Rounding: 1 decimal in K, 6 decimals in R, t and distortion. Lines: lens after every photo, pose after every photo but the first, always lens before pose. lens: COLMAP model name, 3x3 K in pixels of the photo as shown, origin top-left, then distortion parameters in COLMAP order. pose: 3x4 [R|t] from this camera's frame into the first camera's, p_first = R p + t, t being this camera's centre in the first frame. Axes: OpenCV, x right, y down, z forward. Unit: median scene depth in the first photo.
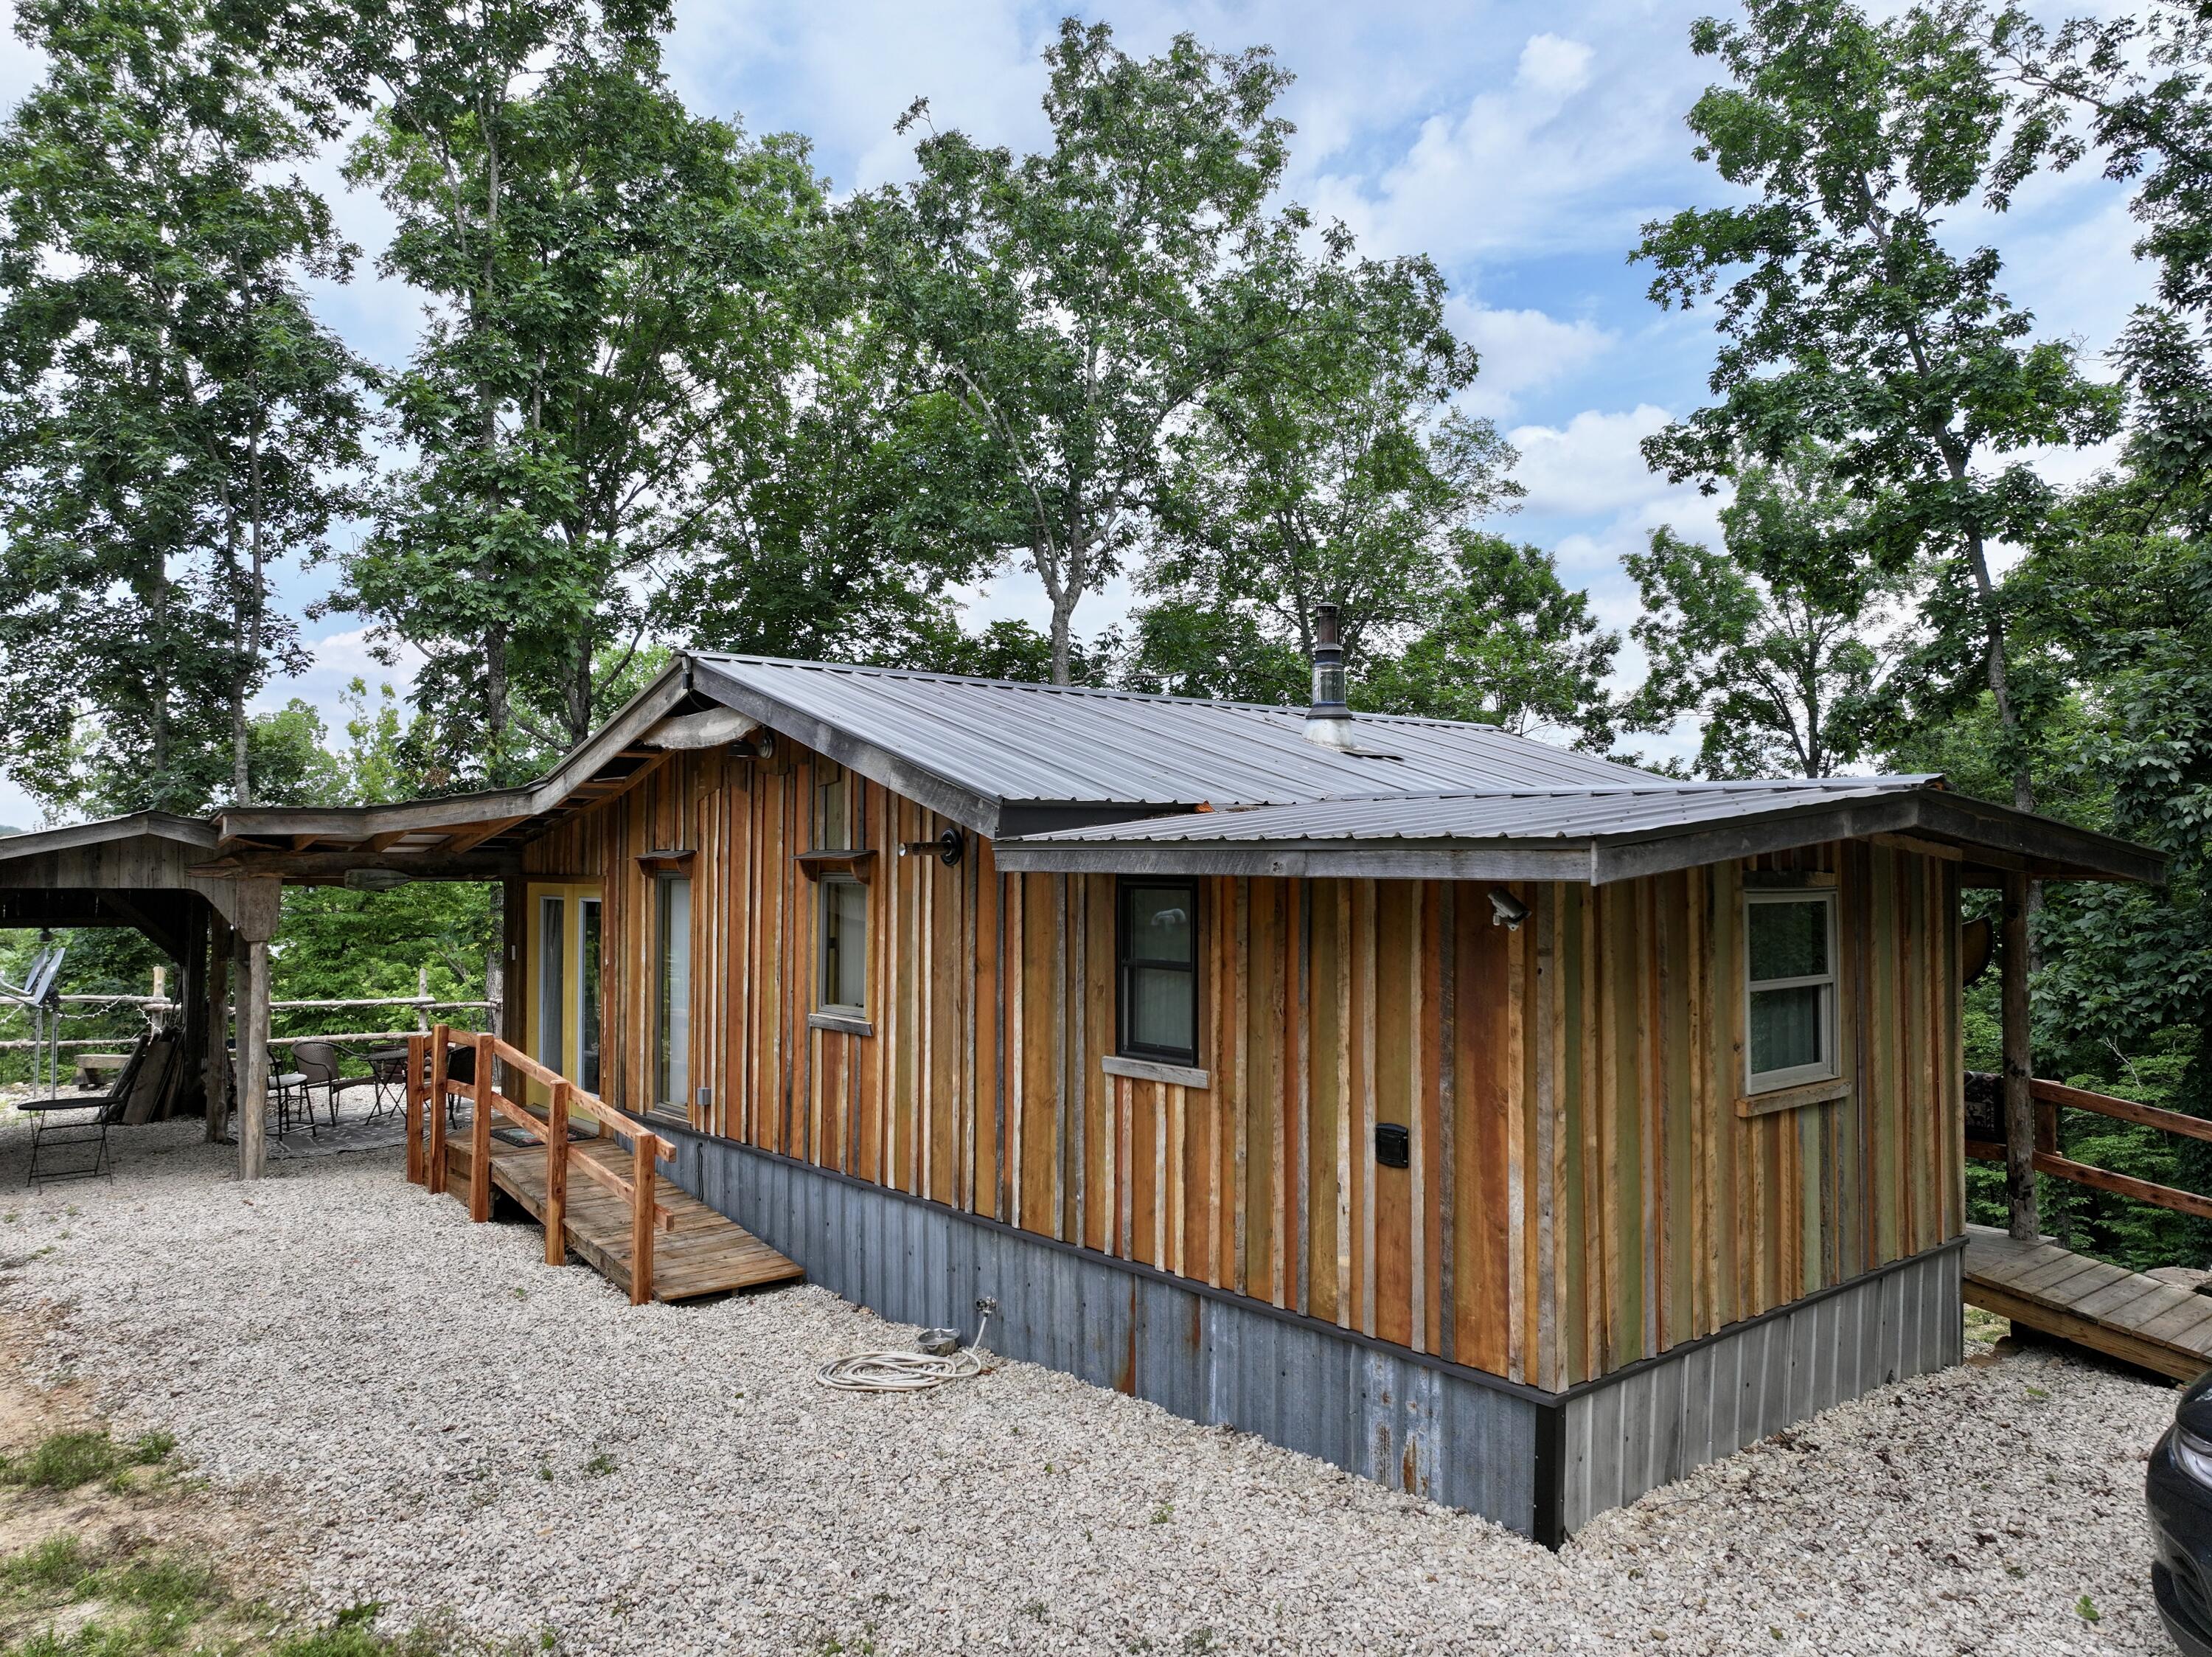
lens RADIAL K [[1529.8, 0, 1154.7], [0, 1529.8, 814.2], [0, 0, 1]] dist [-0.031483, 0.006595]
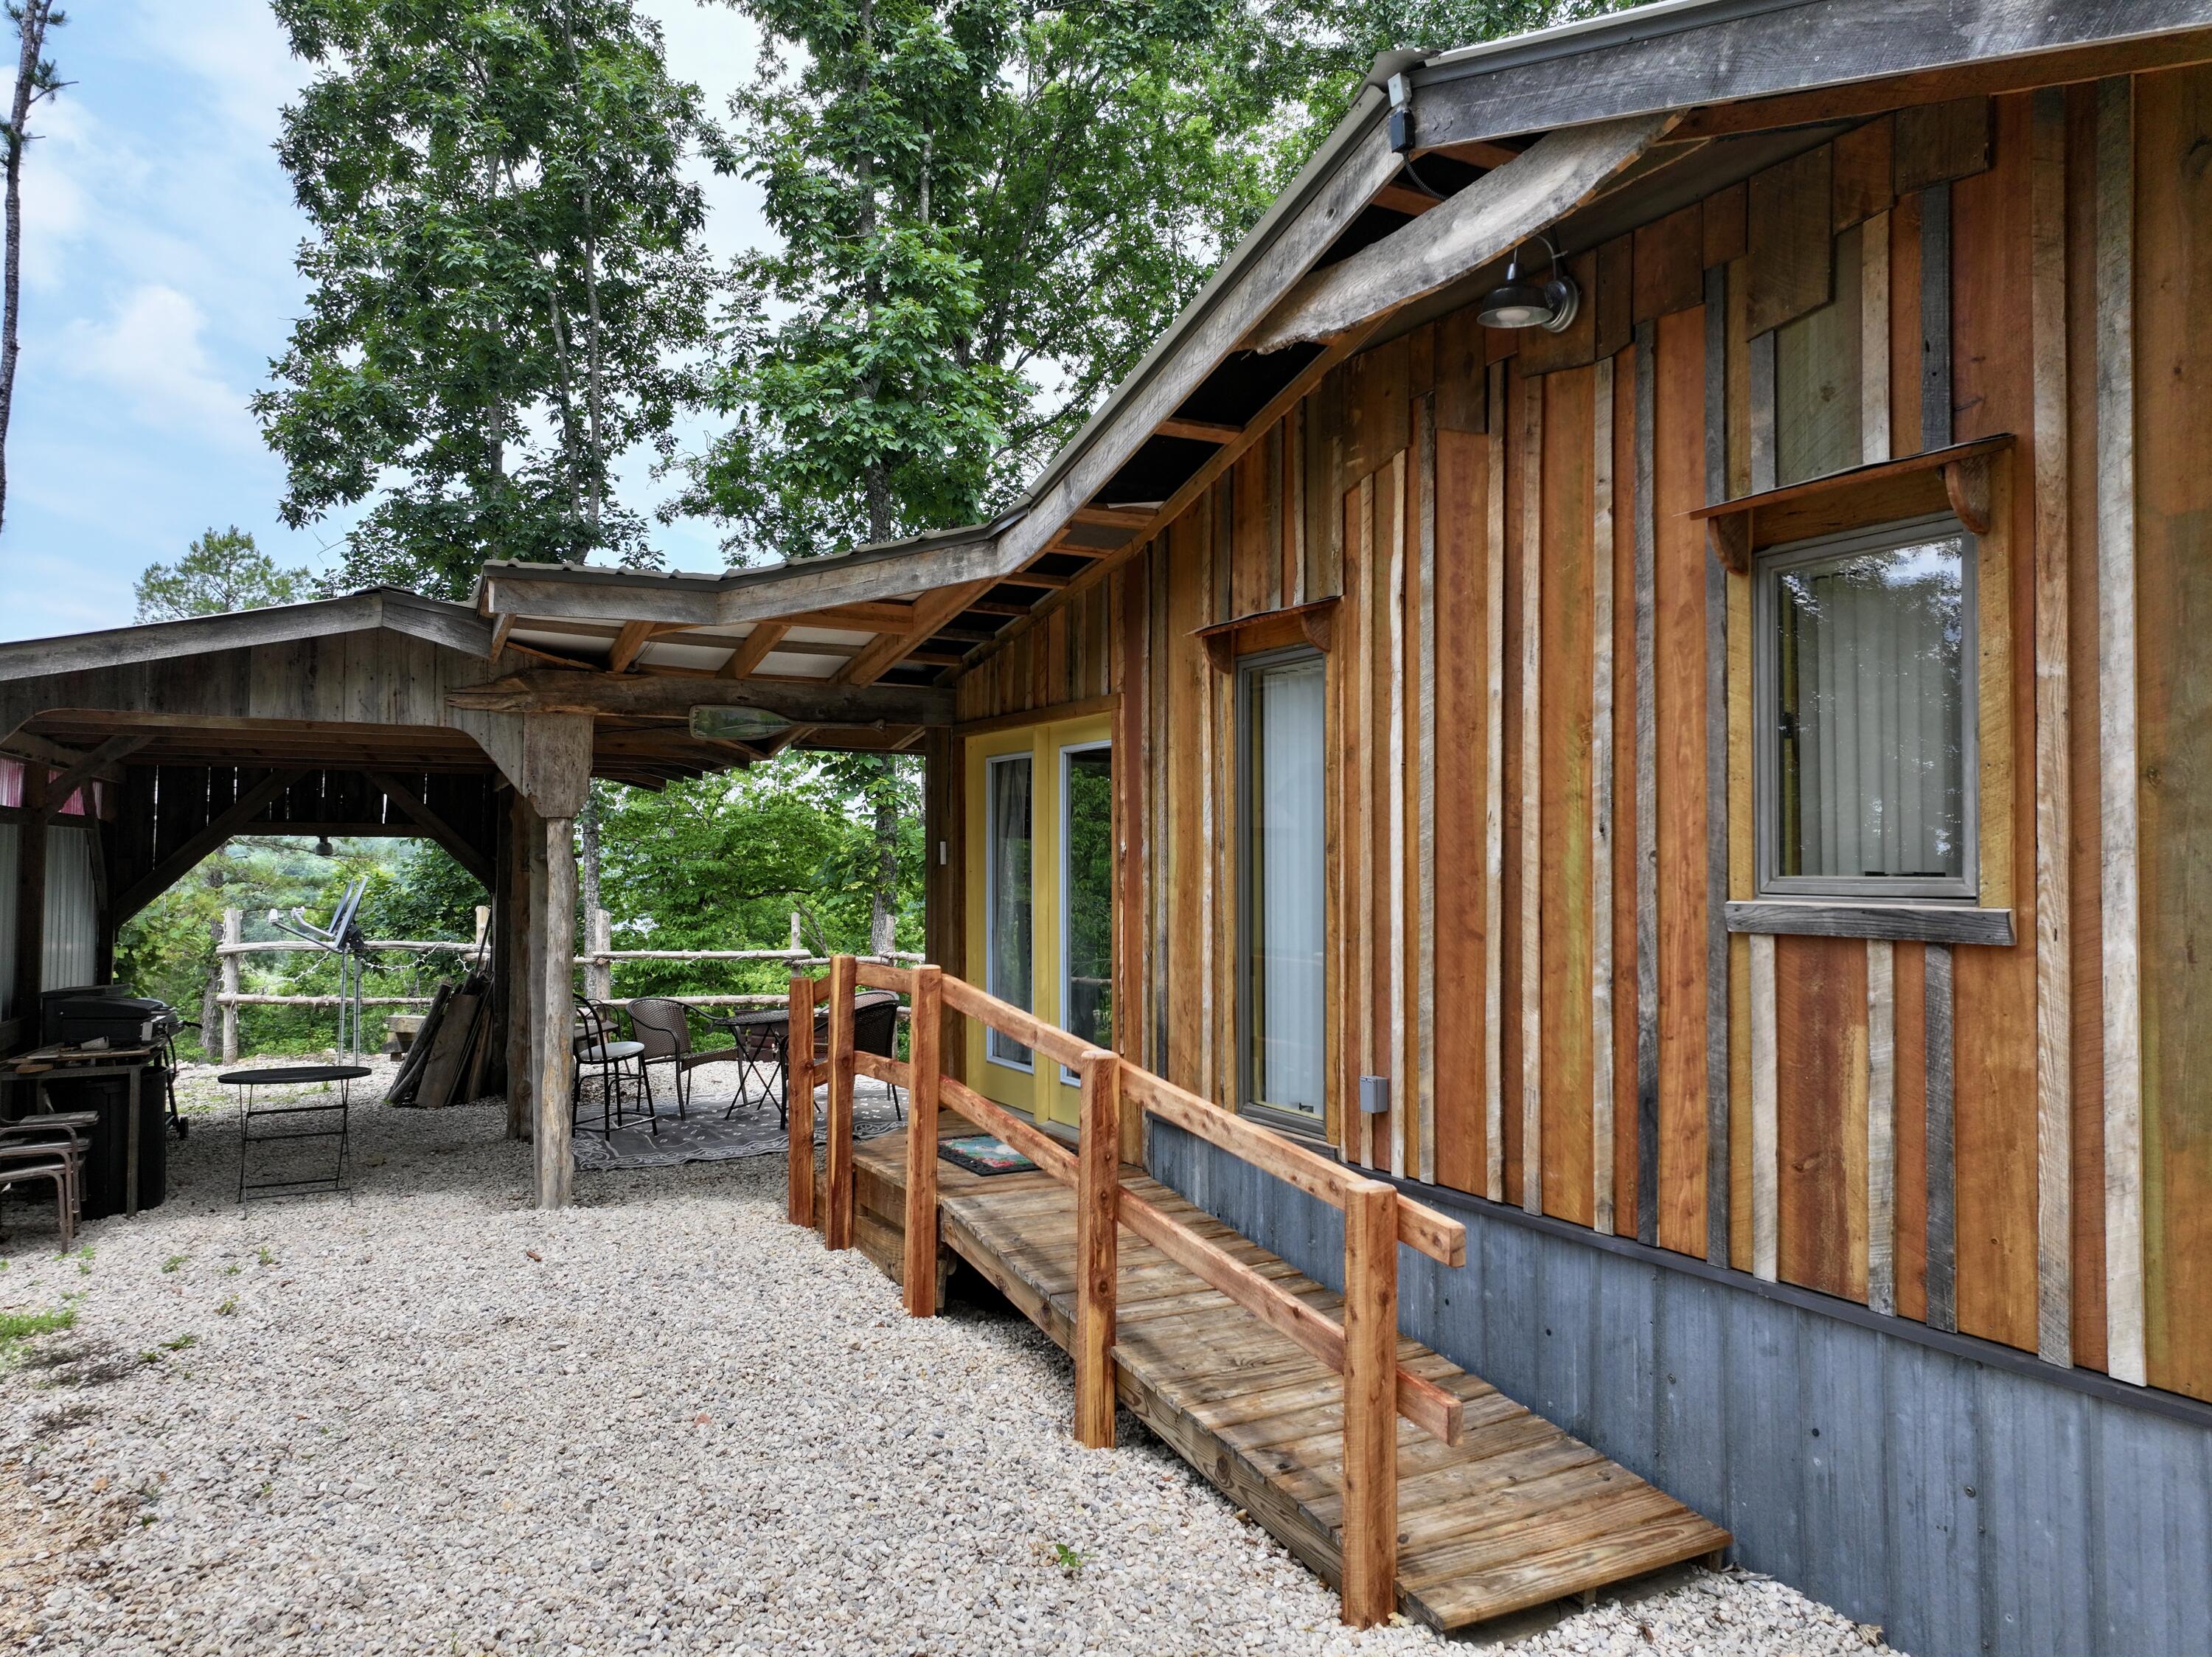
lens RADIAL K [[1542.4, 0, 1115.2], [0, 1542.4, 824.4], [0, 0, 1]] dist [0.001490, 0.006610]
pose [[0.973081, -0.006854, -0.230360, -0.243554], [0.008651, 0.999939, 0.006795, 0.089018], [0.230299, -0.008605, 0.973082, 0.471508]]
